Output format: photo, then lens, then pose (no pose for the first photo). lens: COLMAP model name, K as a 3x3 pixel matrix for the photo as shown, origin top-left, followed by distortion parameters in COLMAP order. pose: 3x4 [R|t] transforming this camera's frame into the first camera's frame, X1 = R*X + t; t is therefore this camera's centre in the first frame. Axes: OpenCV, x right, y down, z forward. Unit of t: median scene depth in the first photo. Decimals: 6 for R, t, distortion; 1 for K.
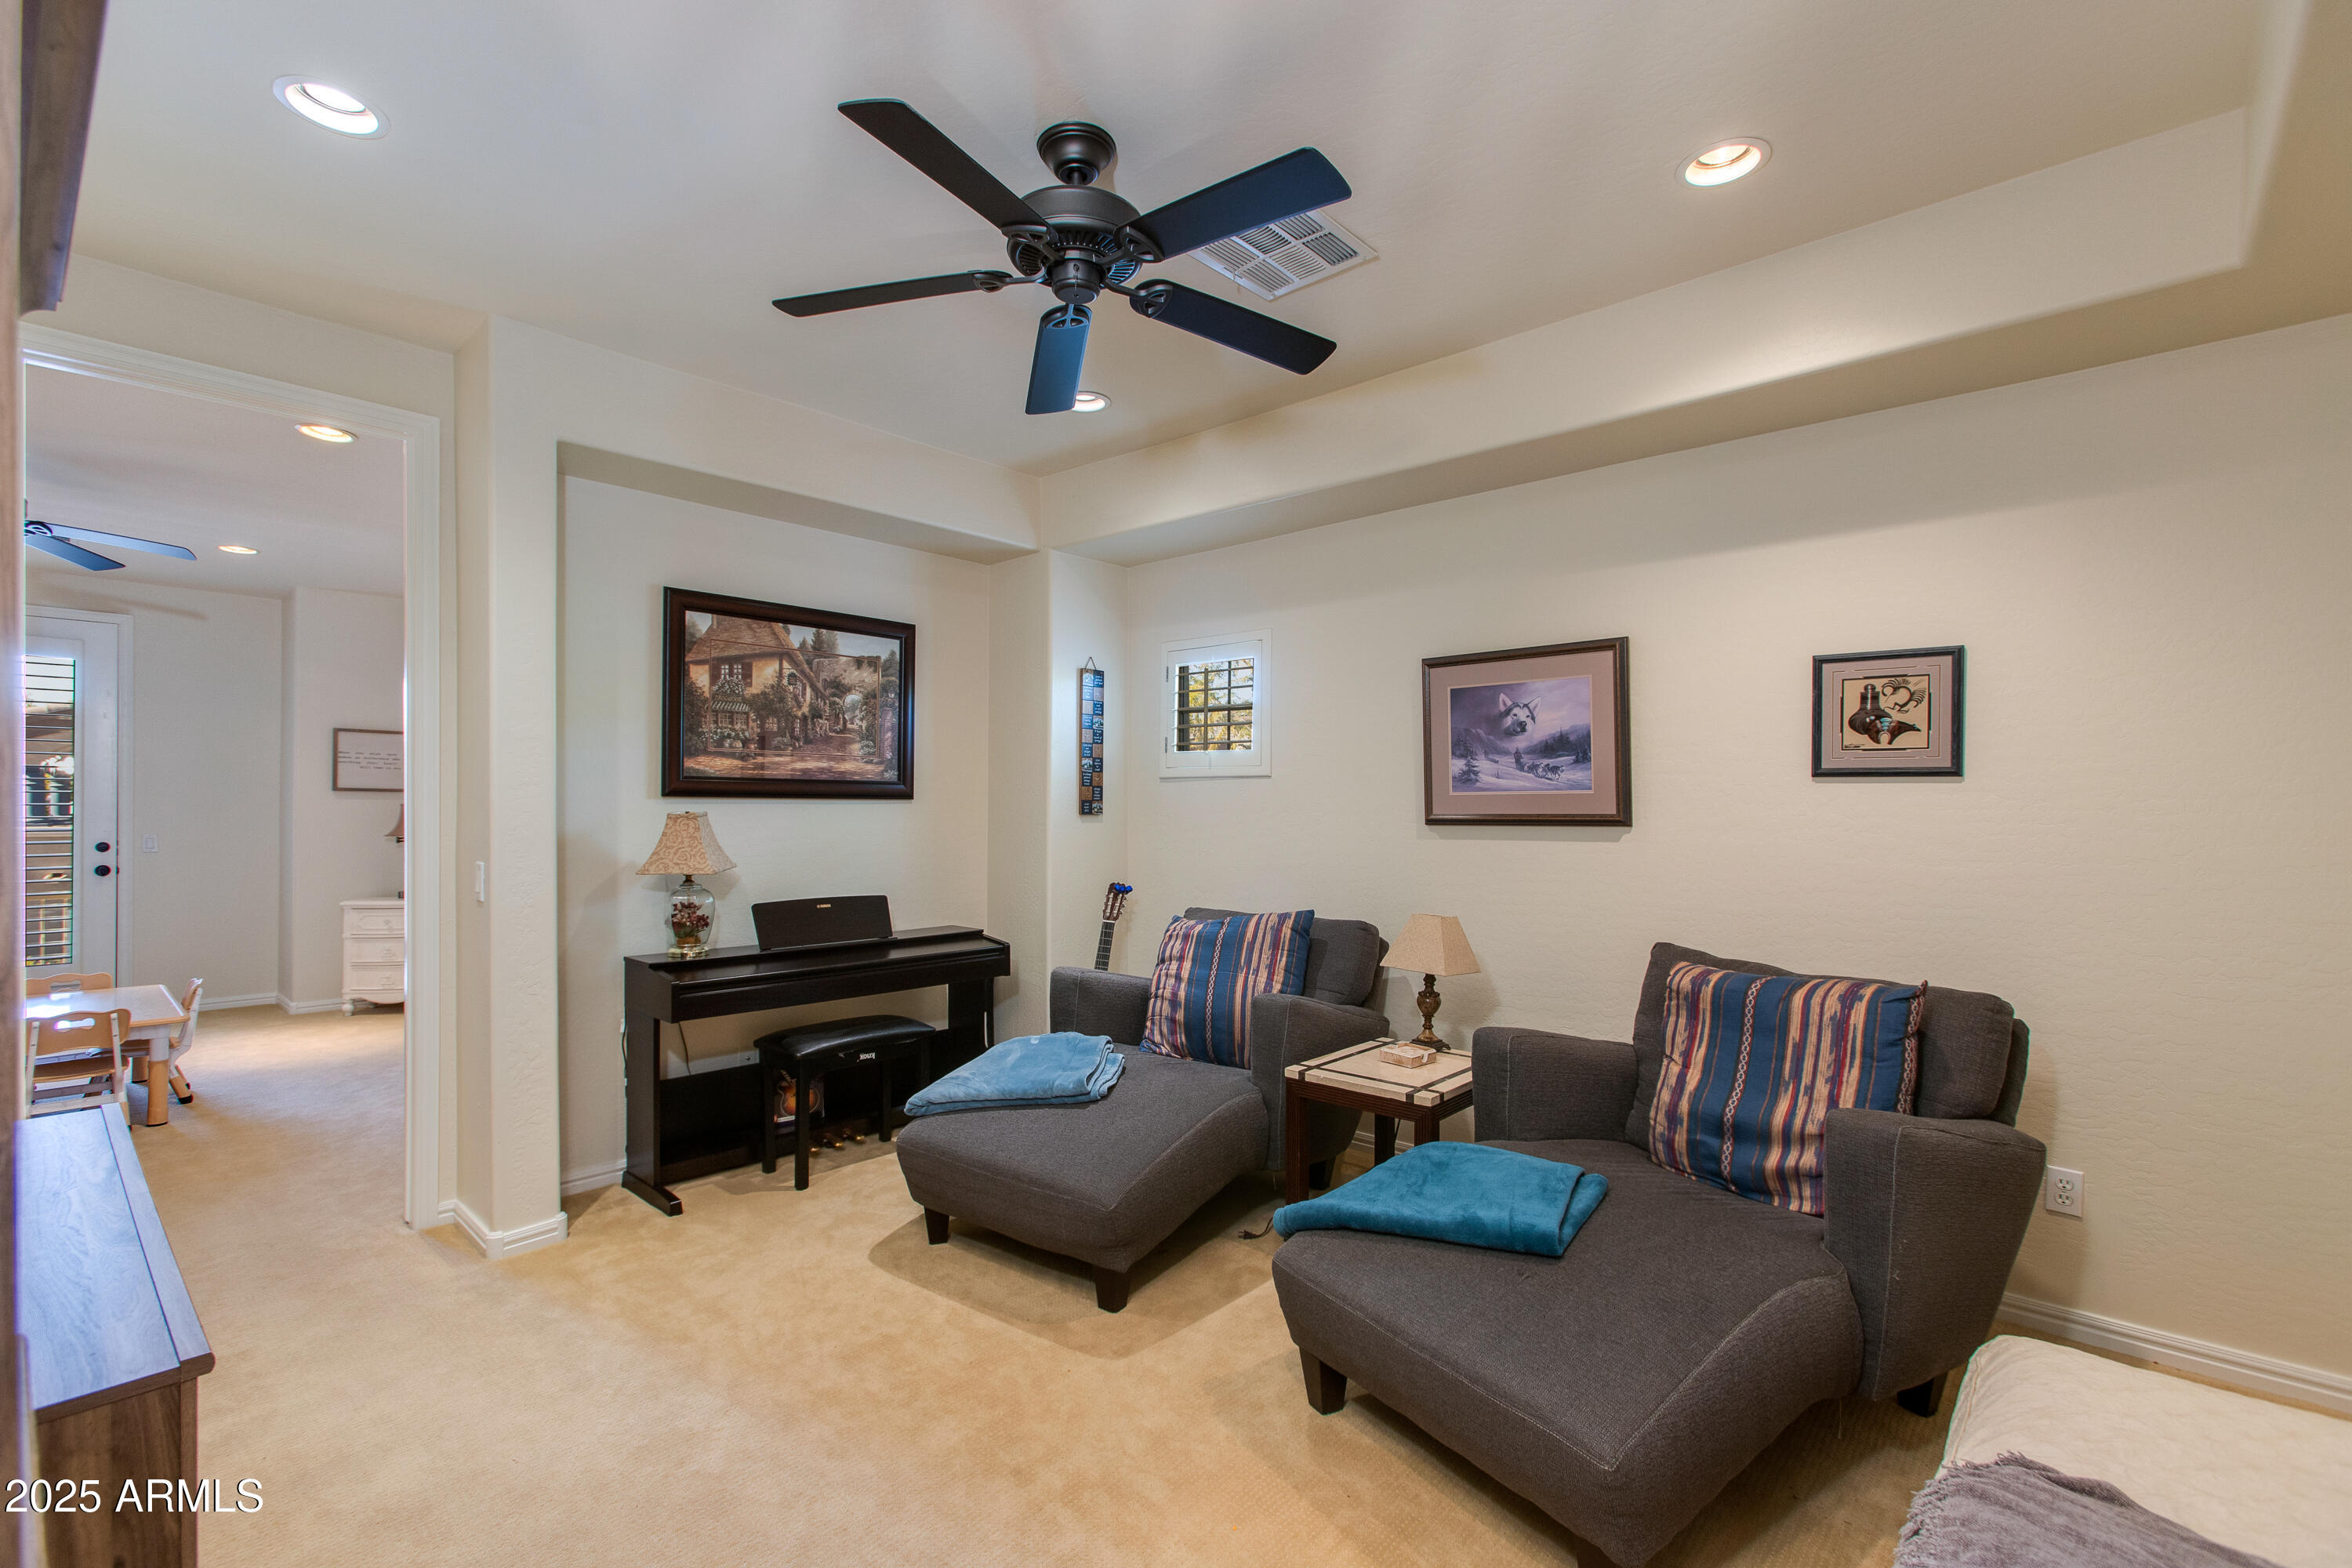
lens RADIAL K [[1073.2, 0, 1181.6], [0, 1073.2, 798.8], [0, 0, 1]] dist [-0.000958, -0.000041]
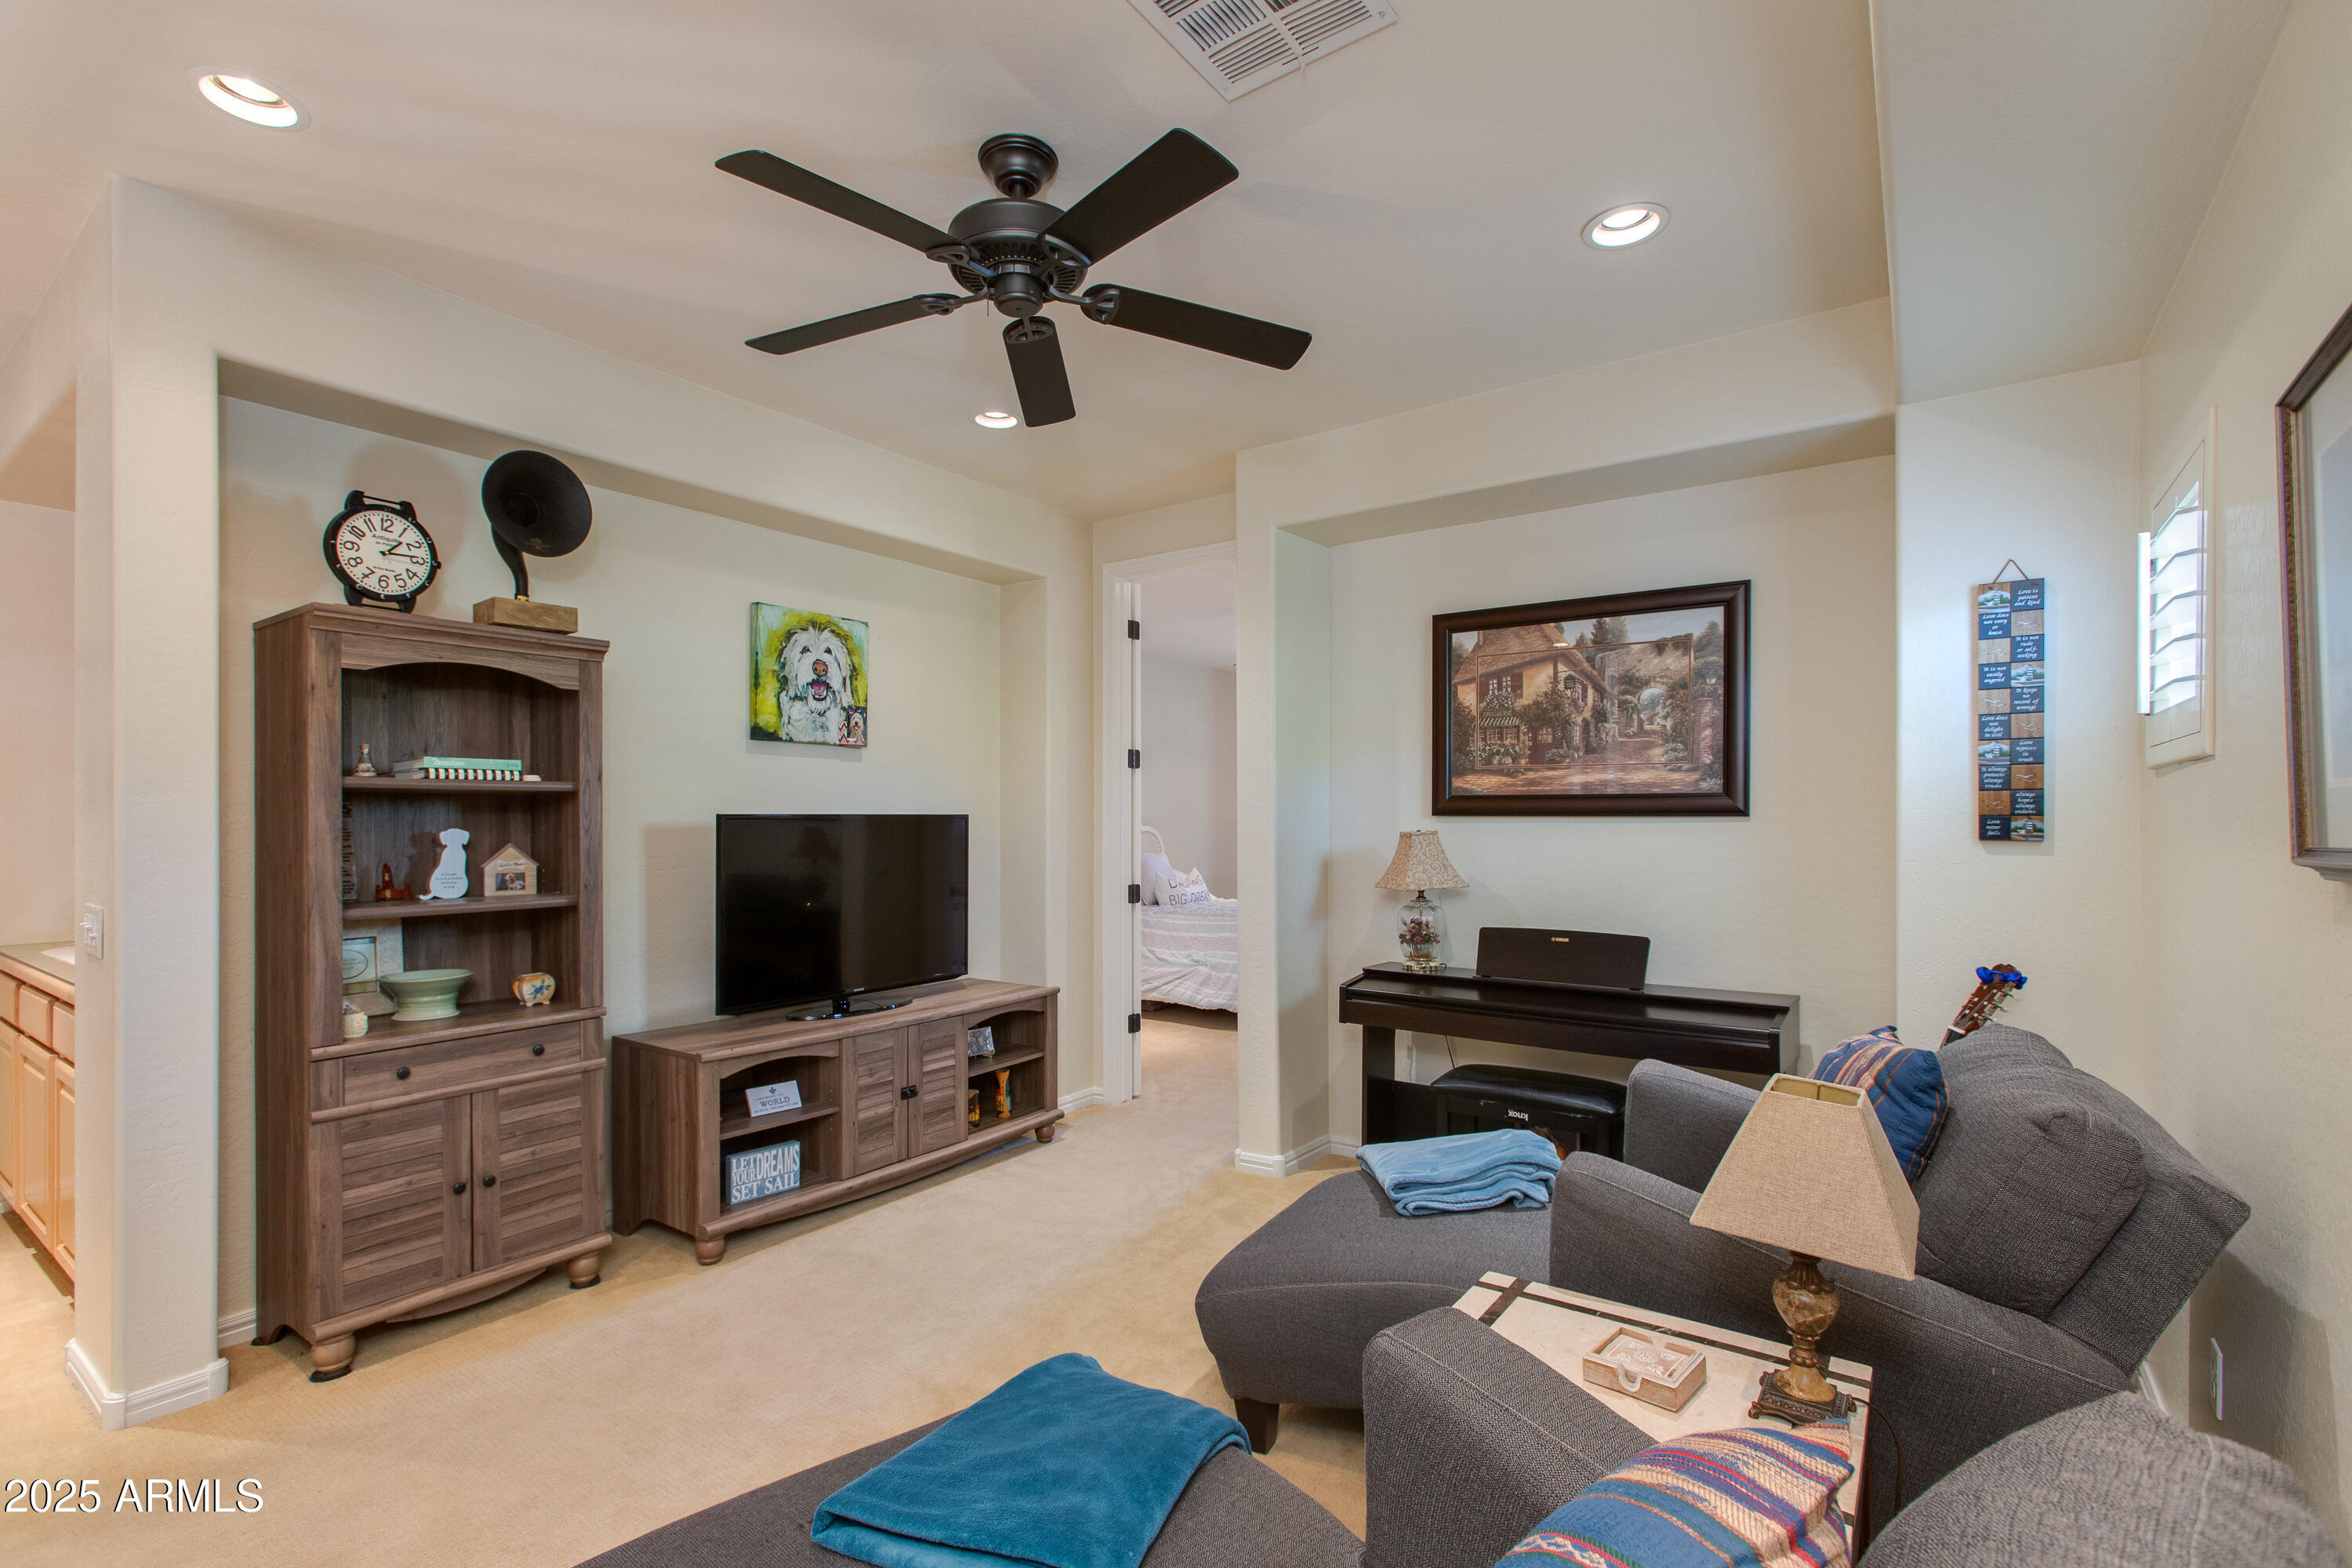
lens RADIAL K [[1064.2, 0, 1174.0], [0, 1064.2, 825.6], [0, 0, 1]] dist [-0.000091, -0.000002]
pose [[0.109465, -0.000294, -0.993991, 0.505649], [0.002754, 0.999996, 0.000007, 0.006810], [0.993987, -0.002738, 0.109466, 0.611176]]
